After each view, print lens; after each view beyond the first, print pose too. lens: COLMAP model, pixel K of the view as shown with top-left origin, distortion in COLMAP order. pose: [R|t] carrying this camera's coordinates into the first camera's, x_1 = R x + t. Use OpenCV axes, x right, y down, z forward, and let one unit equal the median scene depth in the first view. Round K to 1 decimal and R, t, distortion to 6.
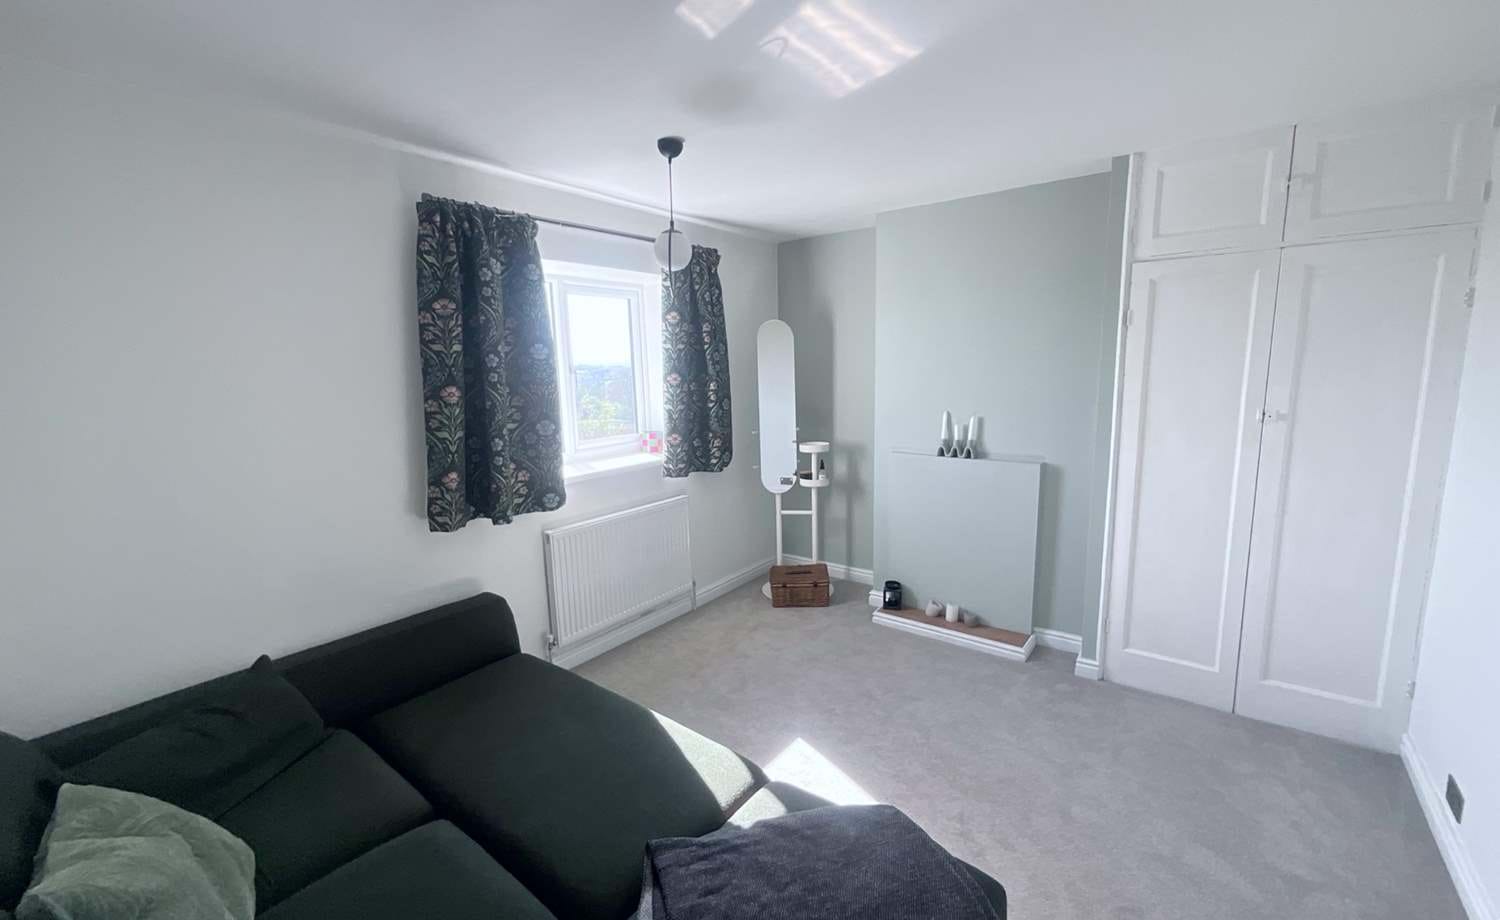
lens RADIAL K [[607.9, 0, 750.0], [0, 607.9, 460.0], [0, 0, 1]] dist [-0.001847, 0.000512]
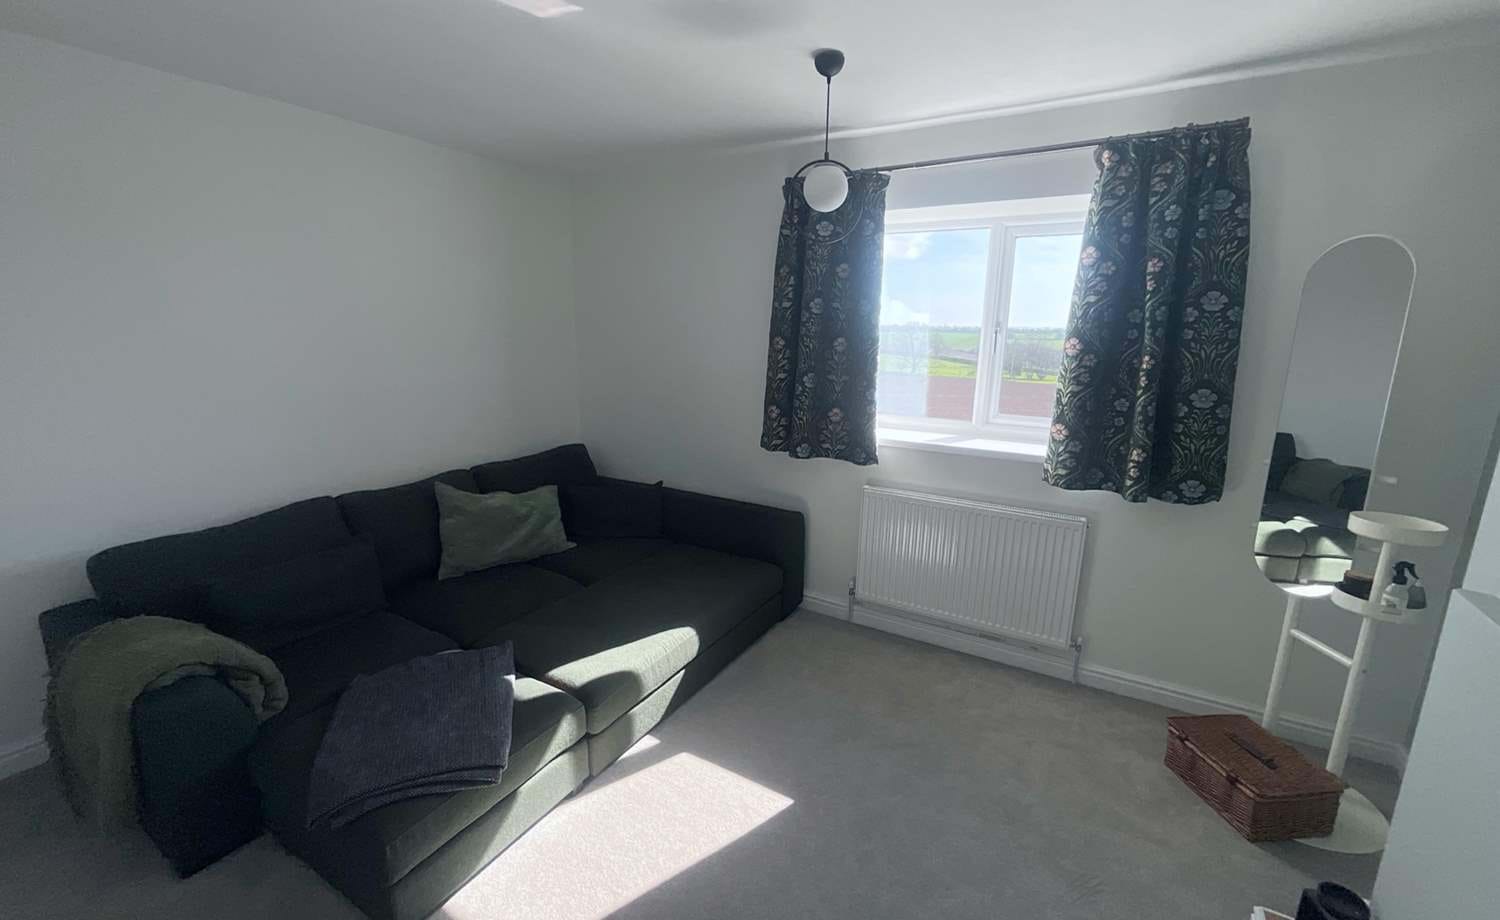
lens RADIAL K [[615.8, 0, 751.8], [0, 615.8, 456.2], [0, 0, 1]] dist [-0.001279, 0.000001]
pose [[0.117657, 0.231651, -0.965658, 0.566788], [-0.172378, 0.962414, 0.209870, -0.102143], [0.977979, 0.141766, 0.153166, 0.580346]]
